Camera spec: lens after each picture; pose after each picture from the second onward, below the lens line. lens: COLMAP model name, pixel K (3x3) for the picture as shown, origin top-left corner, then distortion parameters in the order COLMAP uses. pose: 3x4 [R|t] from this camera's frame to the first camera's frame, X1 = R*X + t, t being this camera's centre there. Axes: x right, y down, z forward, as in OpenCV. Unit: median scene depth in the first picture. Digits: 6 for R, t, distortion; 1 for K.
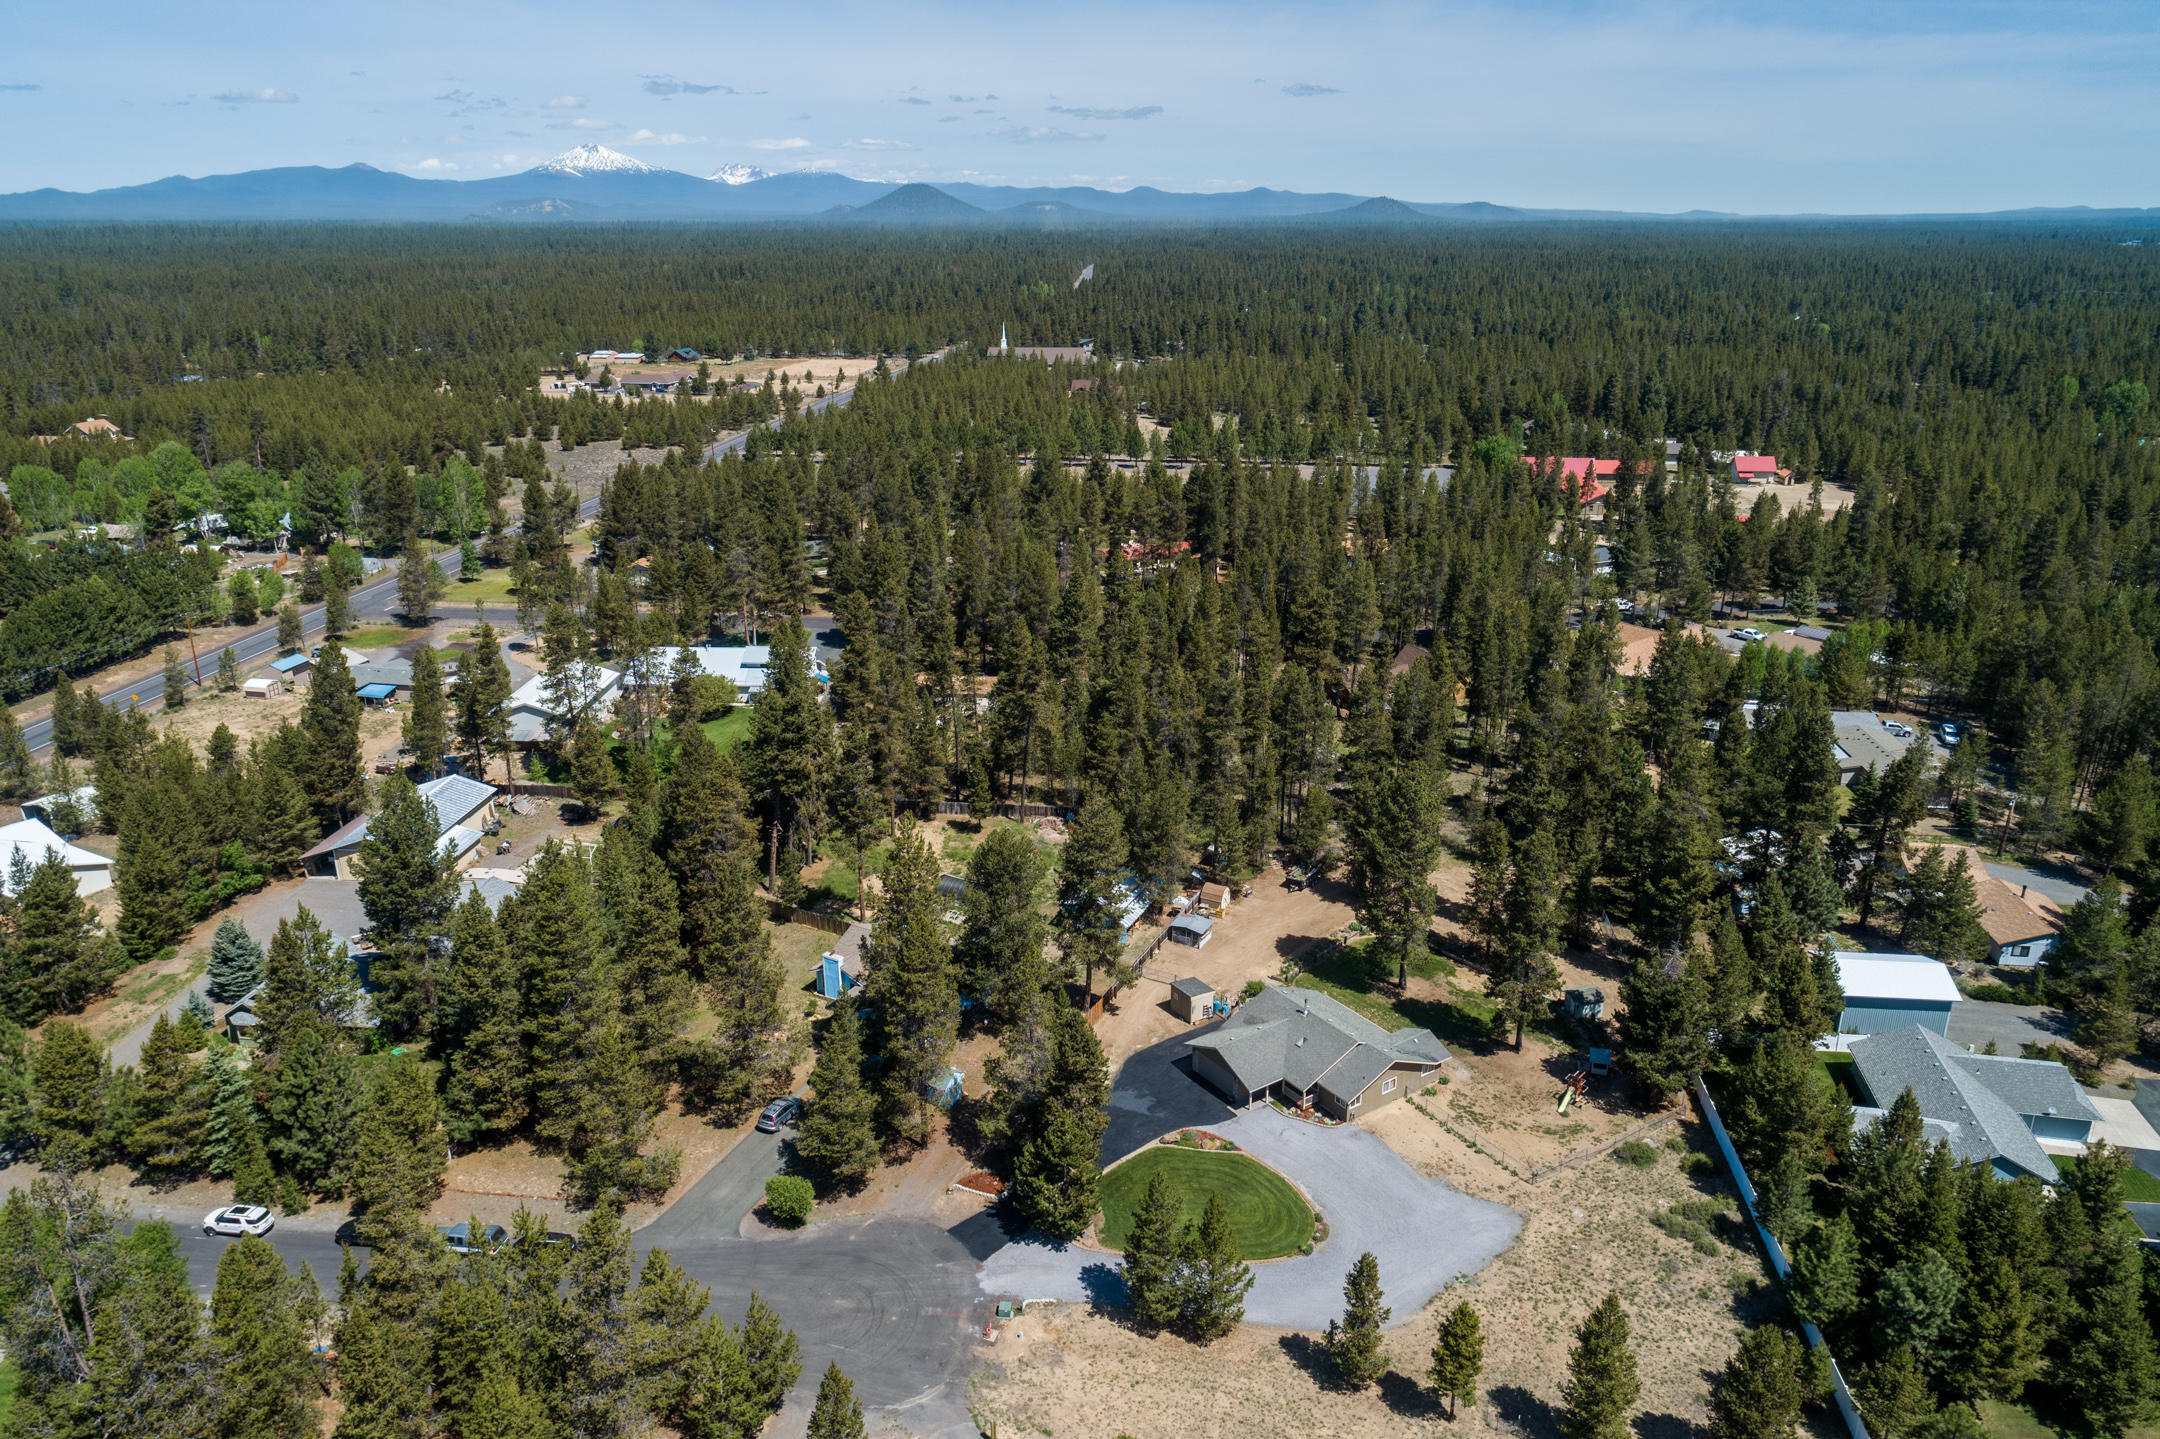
lens RADIAL K [[1454.1, 0, 1083.7], [0, 1454.1, 724.1], [0, 0, 1]] dist [-0.005319, 0.009389]
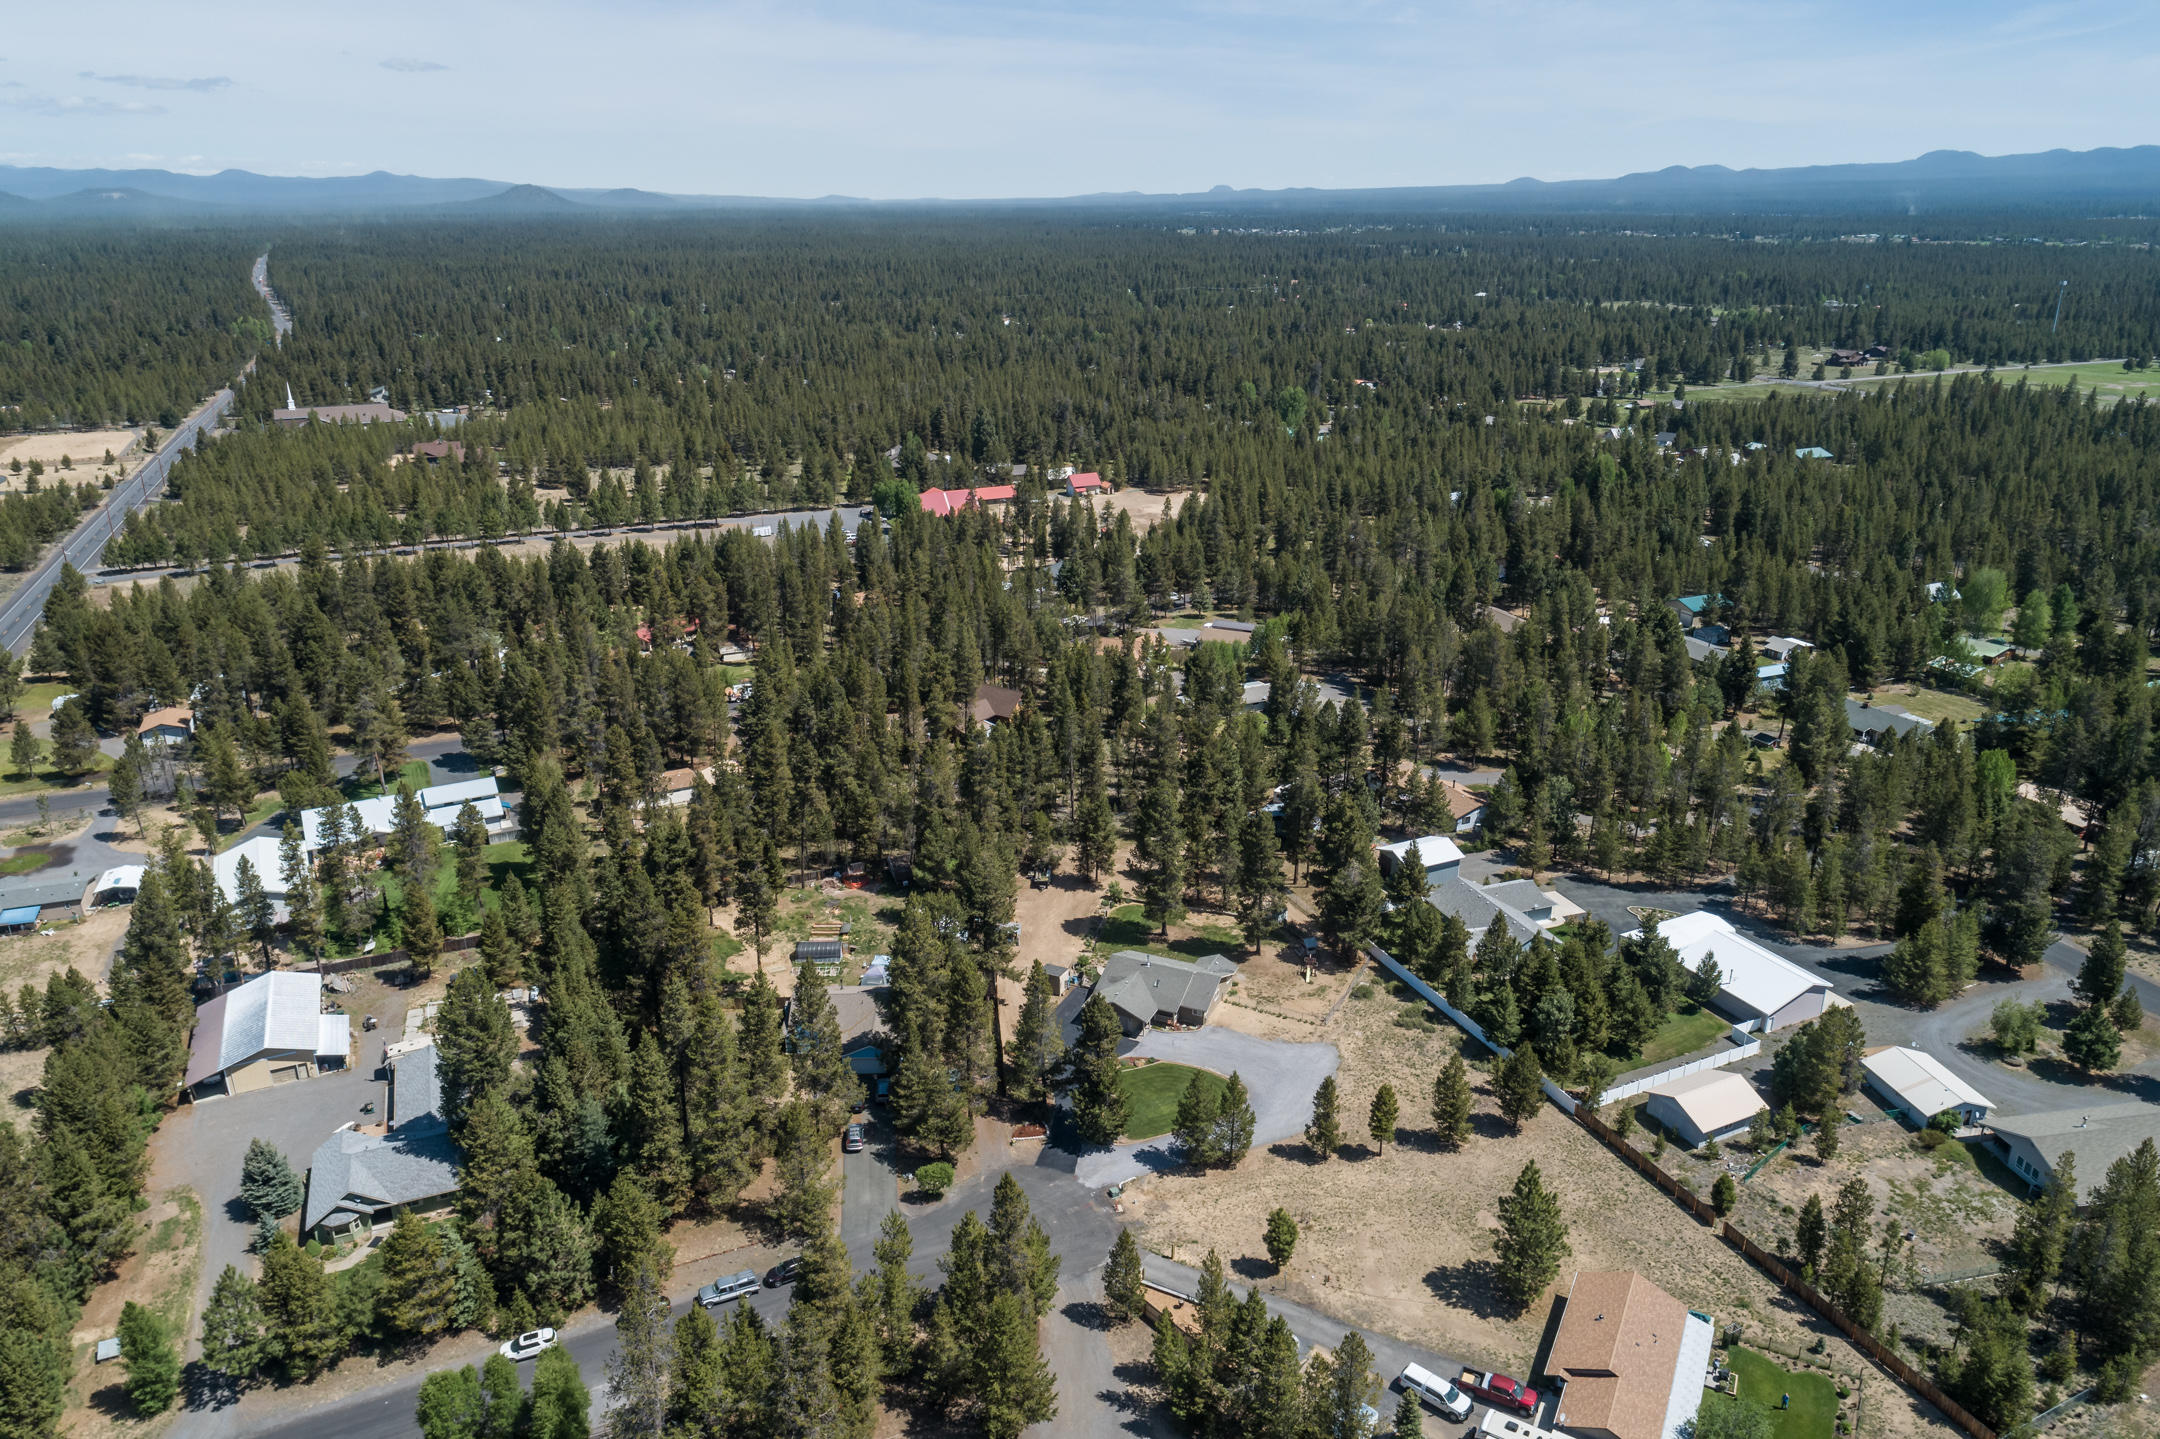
lens RADIAL K [[1454.1, 0, 1081.4], [0, 1454.1, 714.8], [0, 0, 1]] dist [-0.005319, 0.009389]
pose [[0.856999, -0.175495, 0.484515, -0.483210], [0.173356, 0.983607, 0.049643, -0.113480], [-0.485284, 0.041449, 0.873373, -0.222375]]
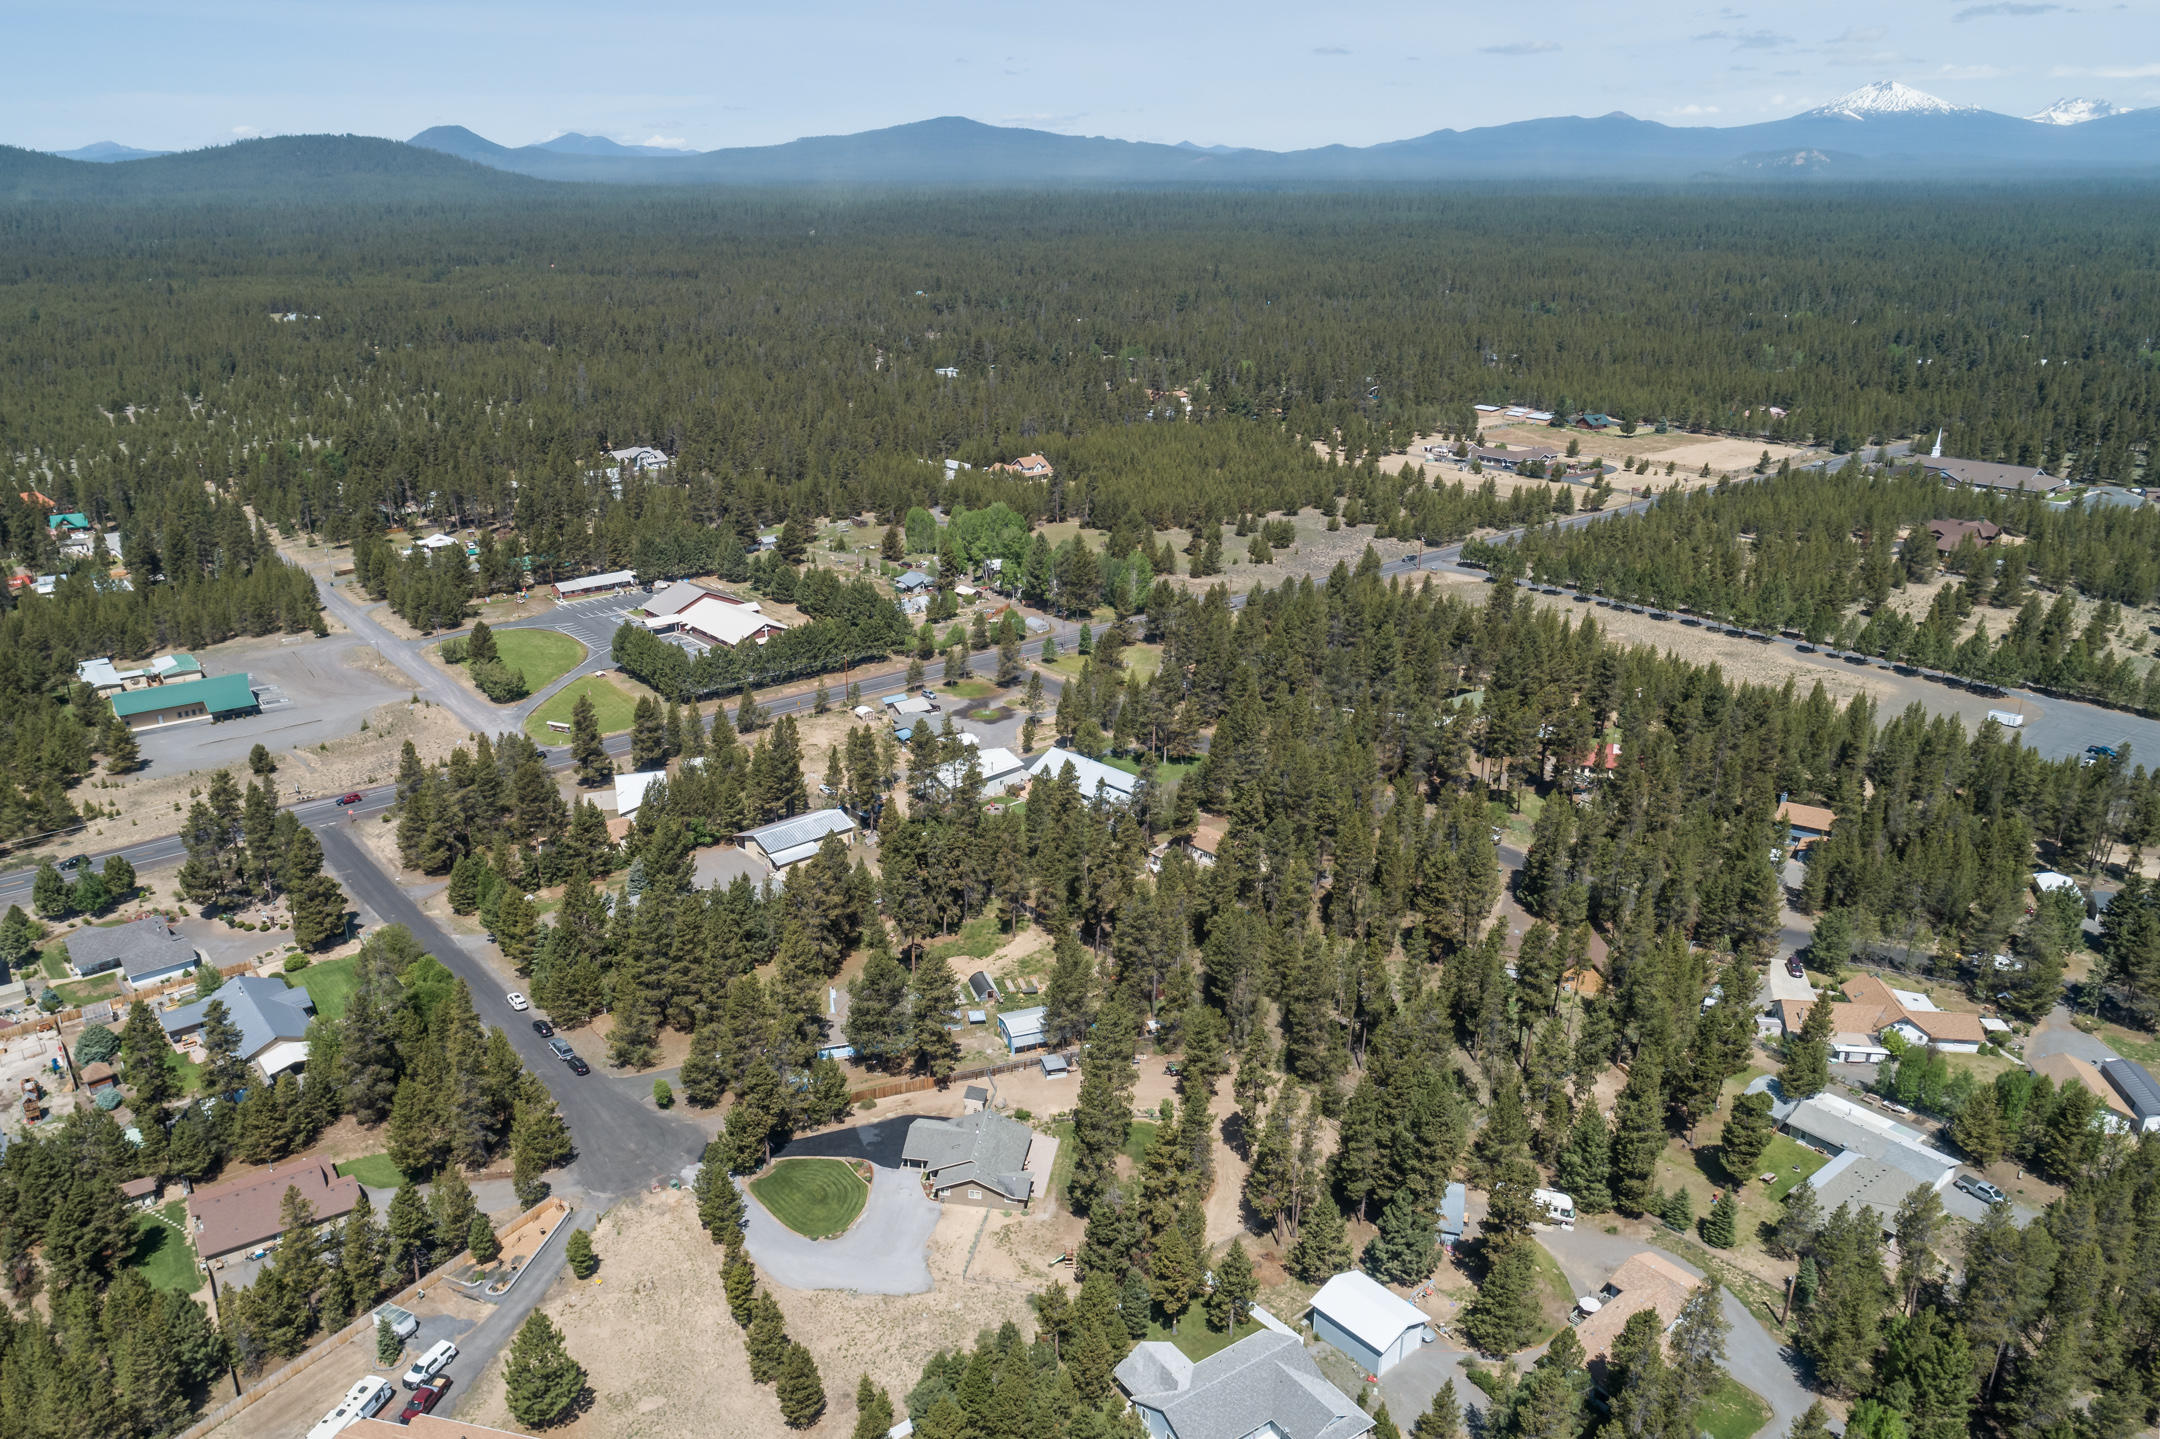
lens RADIAL K [[1541.4, 0, 1019.5], [0, 1541.4, 777.2], [0, 0, 1]] dist [-0.002825, 0.006053]
pose [[0.707883, 0.259804, -0.656814, 0.956604], [-0.231047, 0.963910, 0.132264, -0.317967], [0.667472, 0.058127, 0.742362, -0.150910]]
